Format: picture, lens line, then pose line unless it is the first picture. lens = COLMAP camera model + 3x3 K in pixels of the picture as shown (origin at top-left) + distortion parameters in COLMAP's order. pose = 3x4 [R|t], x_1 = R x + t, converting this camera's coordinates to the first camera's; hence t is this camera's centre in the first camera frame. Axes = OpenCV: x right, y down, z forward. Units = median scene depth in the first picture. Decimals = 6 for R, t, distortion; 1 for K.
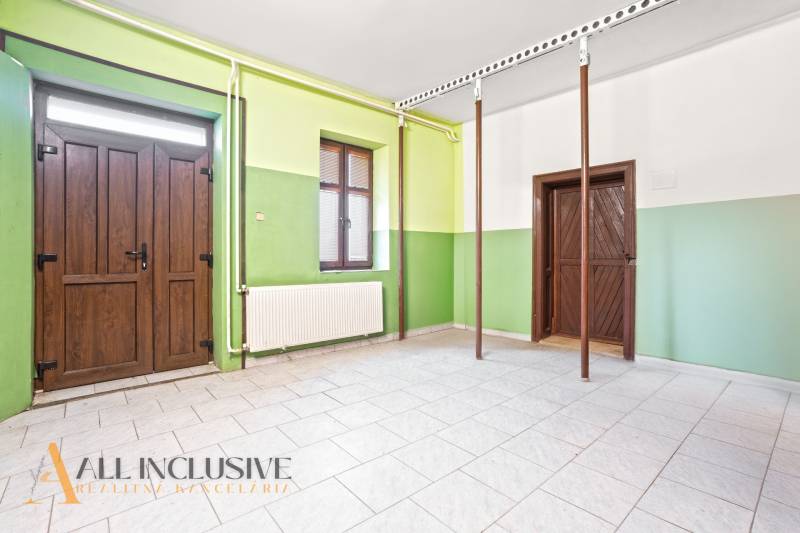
lens RADIAL K [[388.8, 0, 400.0], [0, 388.8, 266.5], [0, 0, 1]] dist [-0.000261, 0.000042]
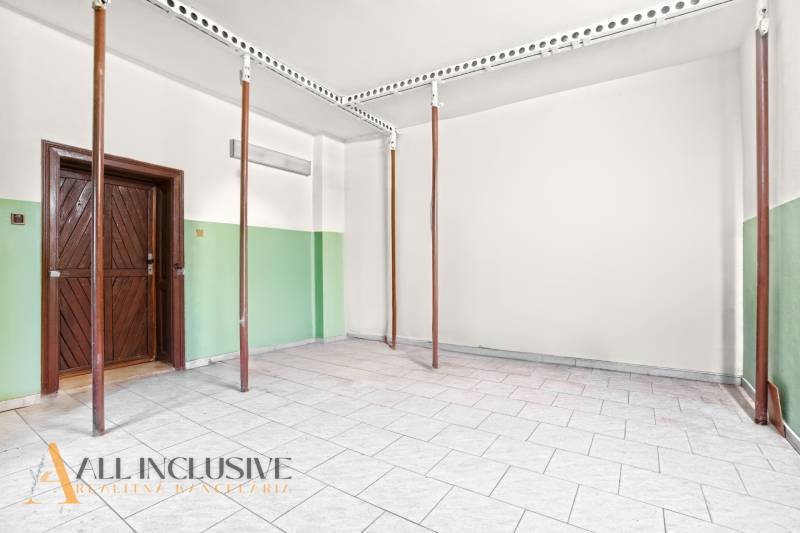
lens RADIAL K [[345.5, 0, 428.7], [0, 345.5, 269.4], [0, 0, 1]] dist [-0.000898, -0.000012]
pose [[-0.268494, -0.005855, 0.963264, -0.436594], [0.018369, 0.999769, 0.011197, -0.014840], [-0.963106, 0.020701, -0.268324, 0.629651]]
